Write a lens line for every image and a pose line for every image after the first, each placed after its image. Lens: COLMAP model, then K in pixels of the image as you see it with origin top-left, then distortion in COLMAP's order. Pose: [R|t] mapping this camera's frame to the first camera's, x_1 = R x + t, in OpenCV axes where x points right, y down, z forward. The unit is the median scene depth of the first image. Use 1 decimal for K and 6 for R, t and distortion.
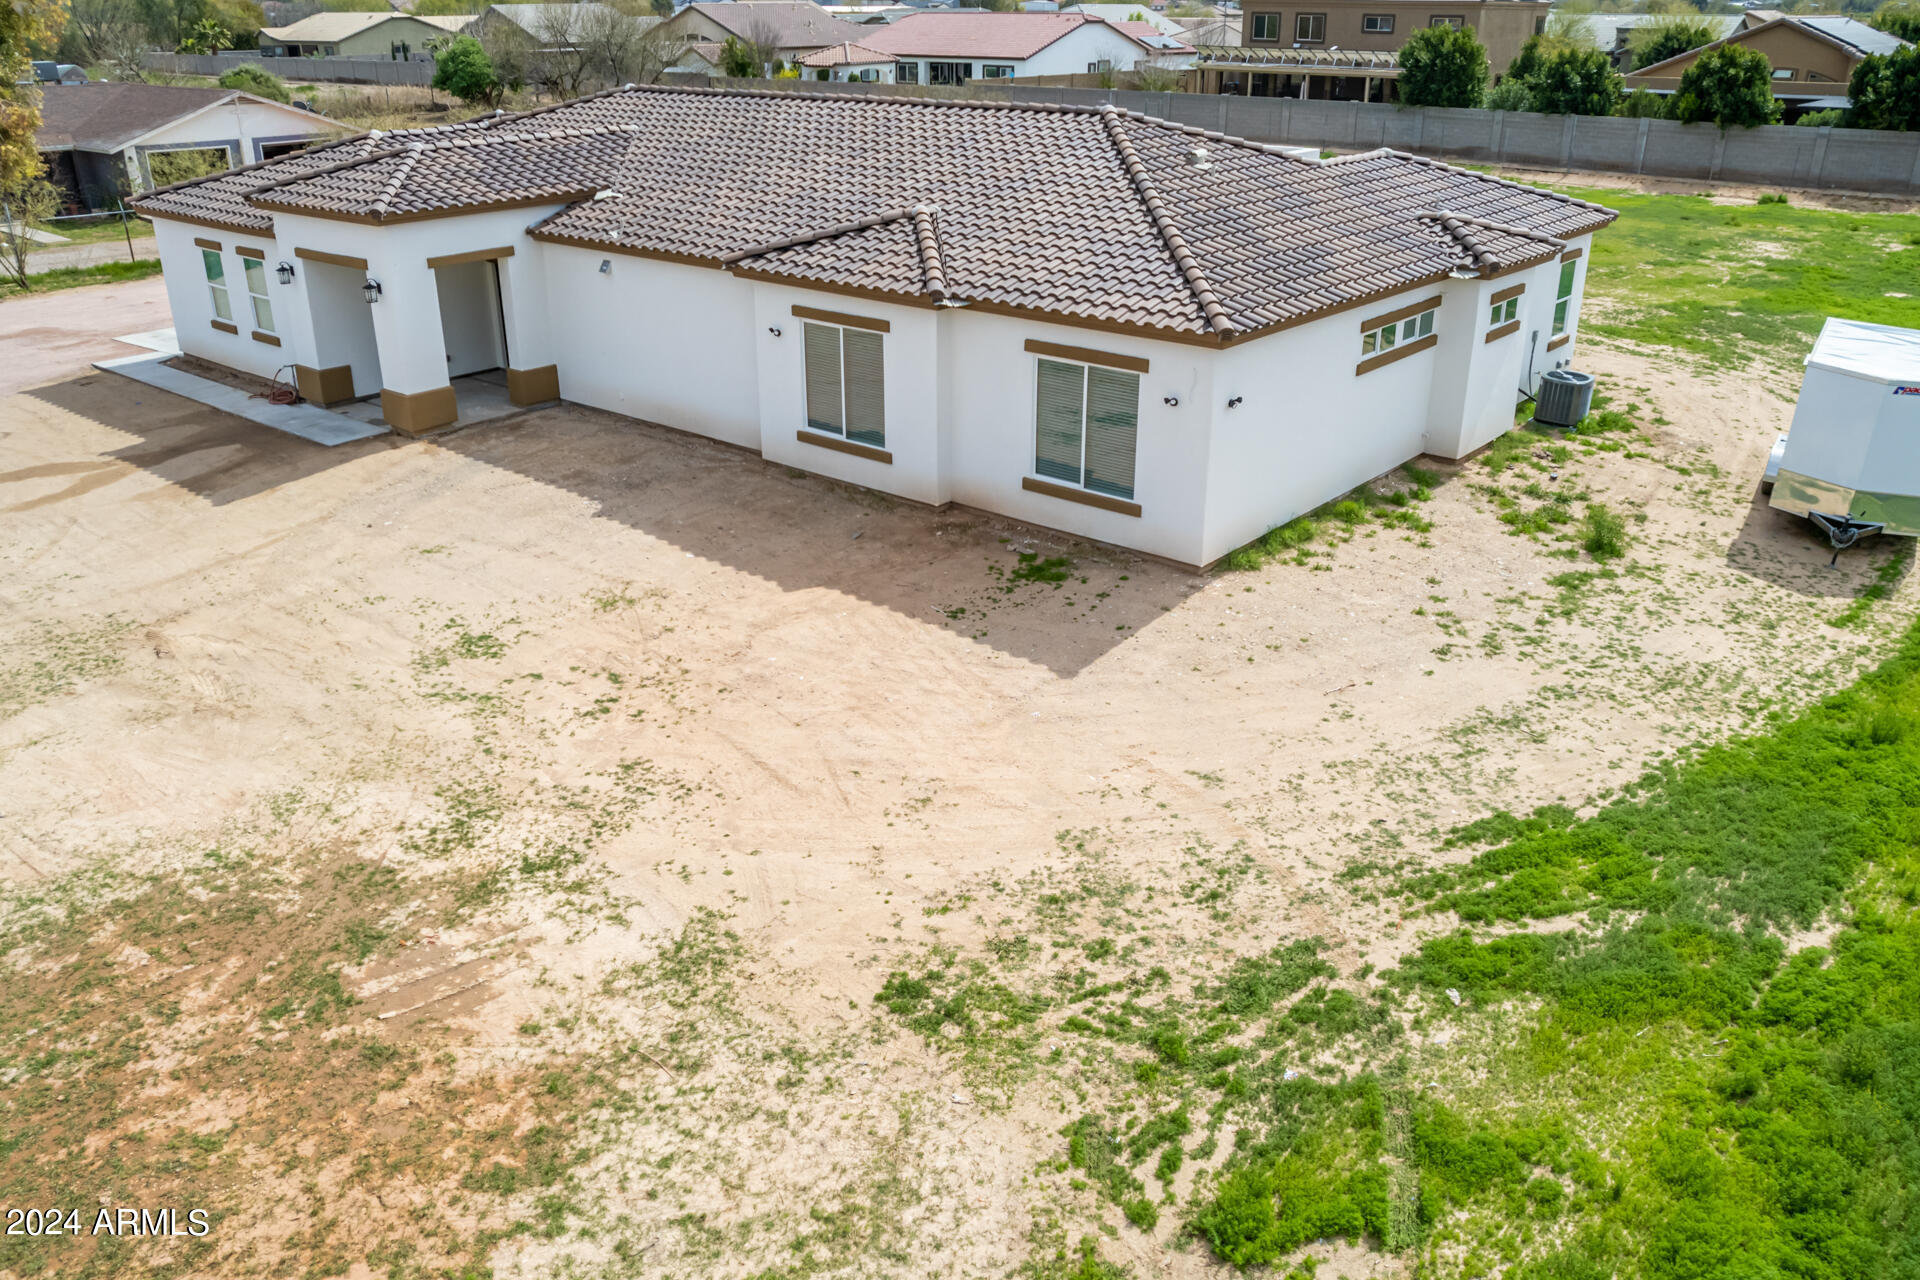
lens RADIAL K [[1460.2, 0, 960.0], [0, 1460.2, 640.0], [0, 0, 1]] dist [-0.074538, 0.055047]
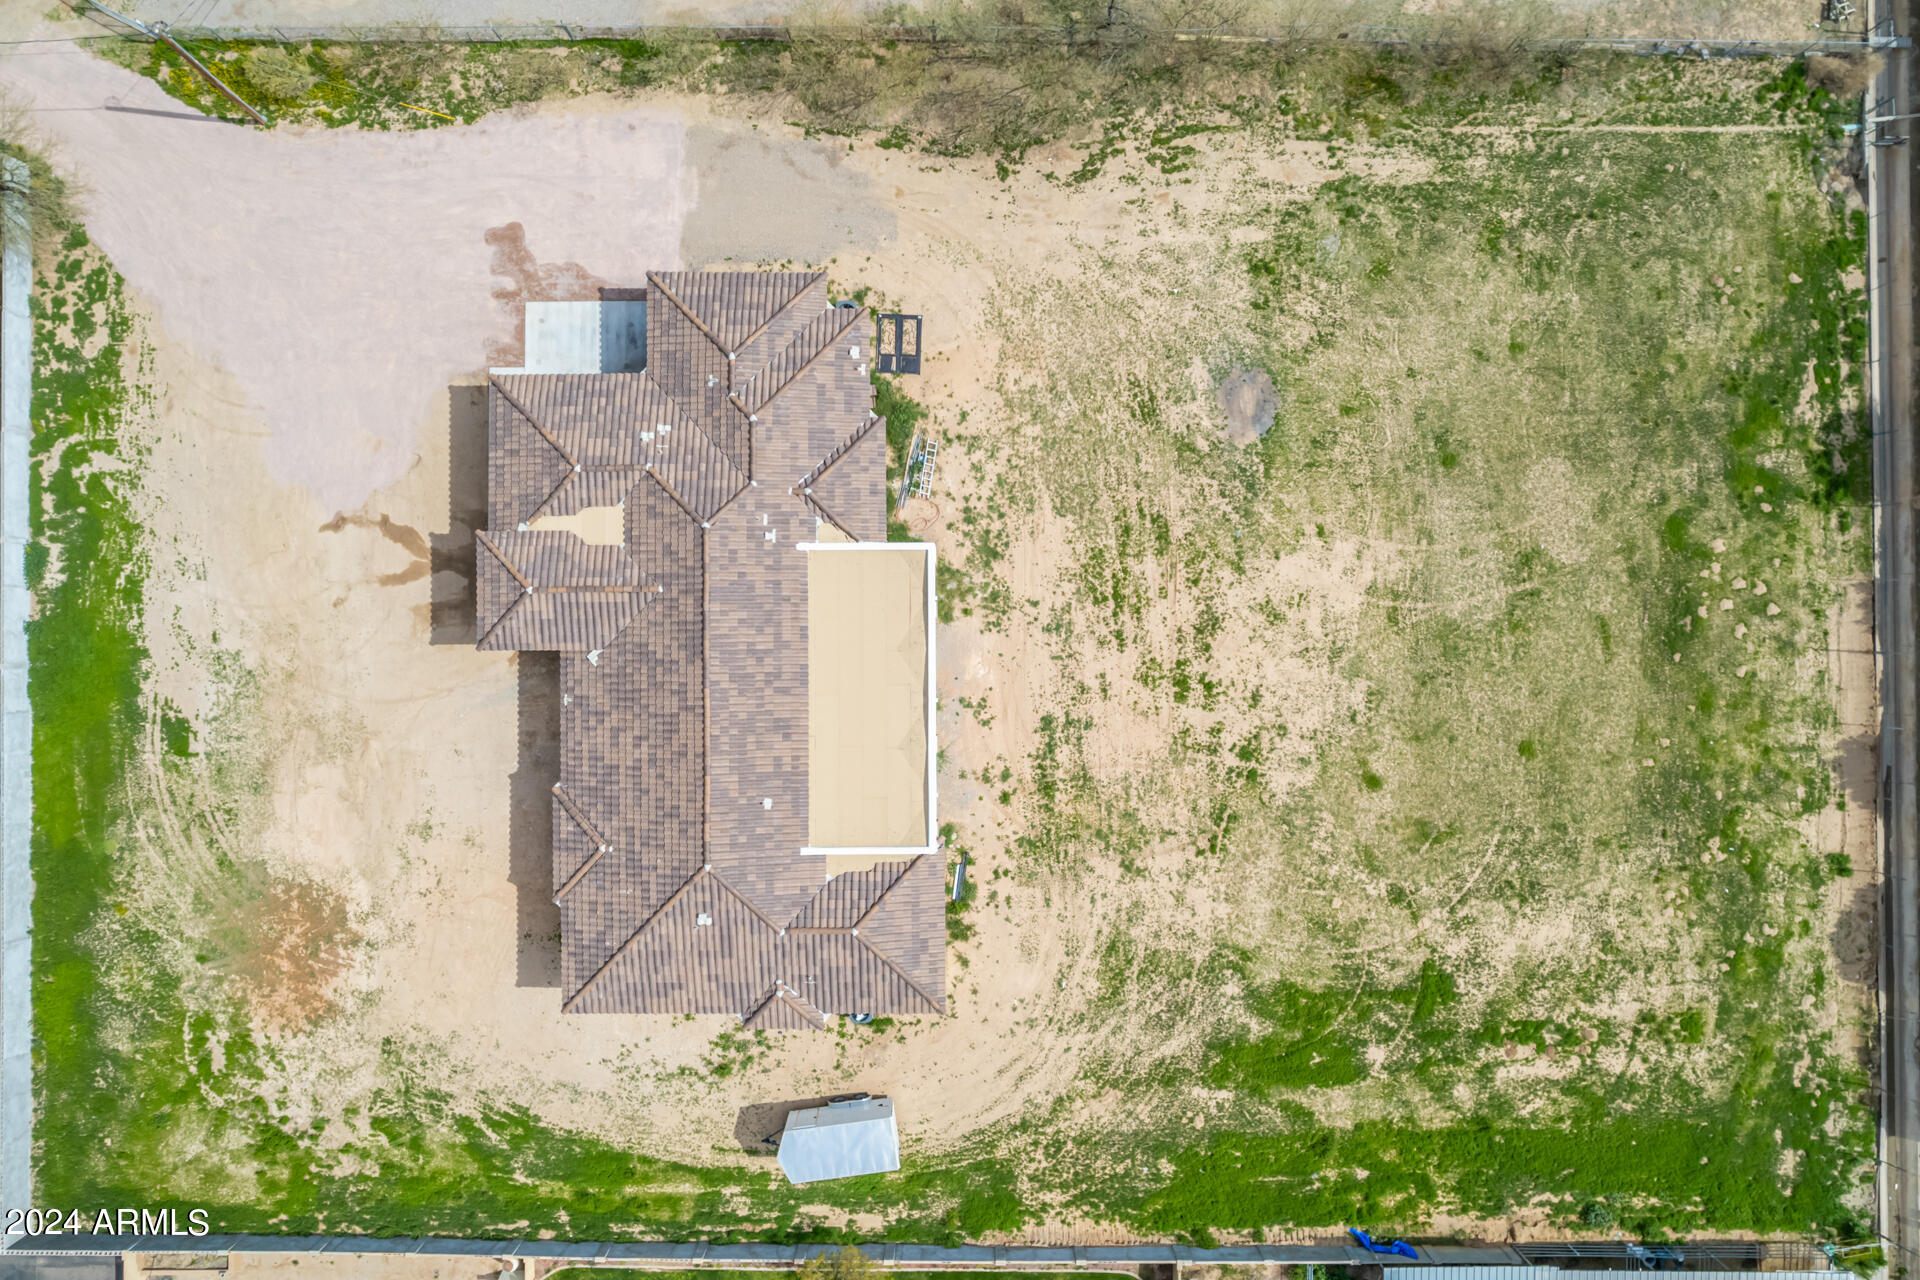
lens RADIAL K [[1466.1, 0, 960.0], [0, 1466.1, 640.0], [0, 0, 1]] dist [-0.063937, 0.033586]
pose [[0.646810, 0.762569, -0.011168, 0.158734], [-0.312509, 0.278370, 0.908212, -3.530055], [0.695683, -0.583951, 0.418362, 0.727498]]
